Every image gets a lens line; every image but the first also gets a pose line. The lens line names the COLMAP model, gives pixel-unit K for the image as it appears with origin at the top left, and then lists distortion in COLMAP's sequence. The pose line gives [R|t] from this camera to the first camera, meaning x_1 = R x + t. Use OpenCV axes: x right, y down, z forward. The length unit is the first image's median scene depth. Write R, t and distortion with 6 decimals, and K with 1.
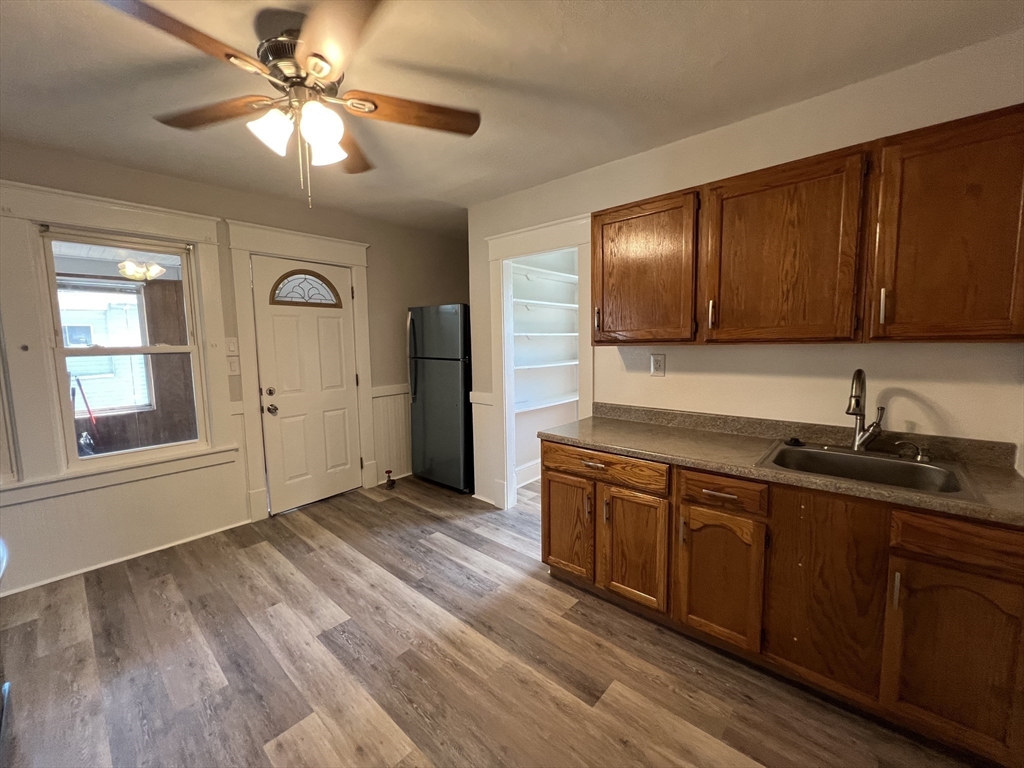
lens RADIAL K [[417.3, 0, 513.8], [0, 417.3, 382.7], [0, 0, 1]] dist [-0.002422, -0.000199]
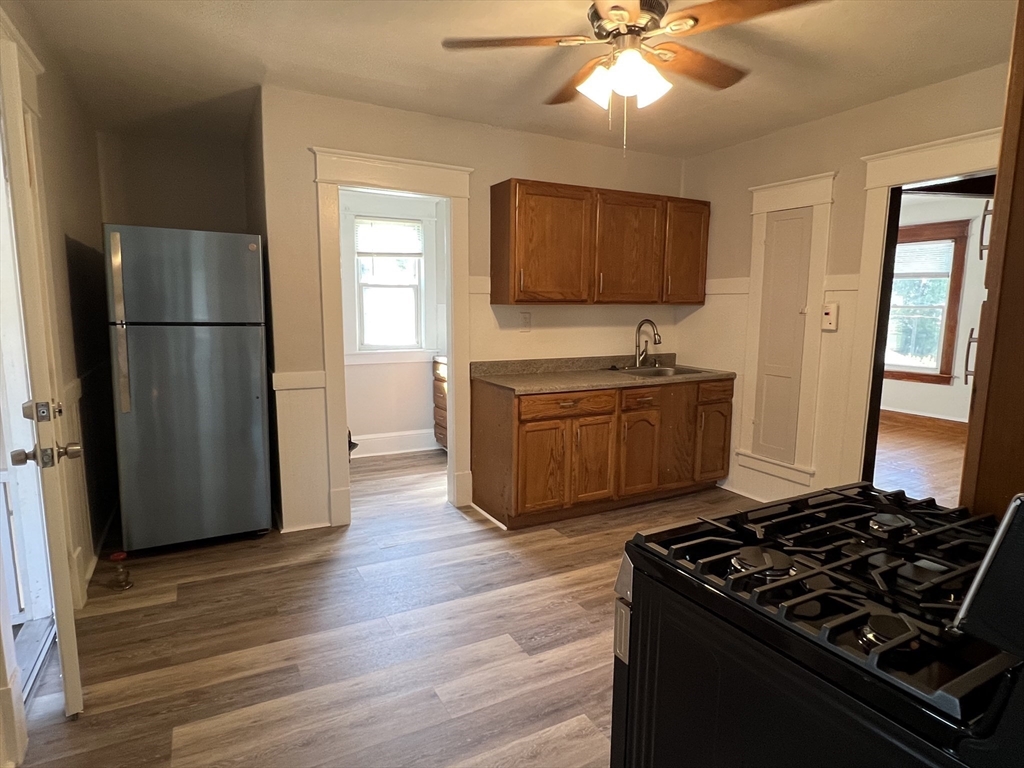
lens RADIAL K [[578.5, 0, 515.4], [0, 578.5, 384.7], [0, 0, 1]] dist [-0.005277, -0.002336]
pose [[0.328644, -0.114844, 0.937446, -1.314045], [0.079069, 0.992440, 0.093862, -0.024000], [-0.941138, 0.043276, 0.335240, 0.552207]]
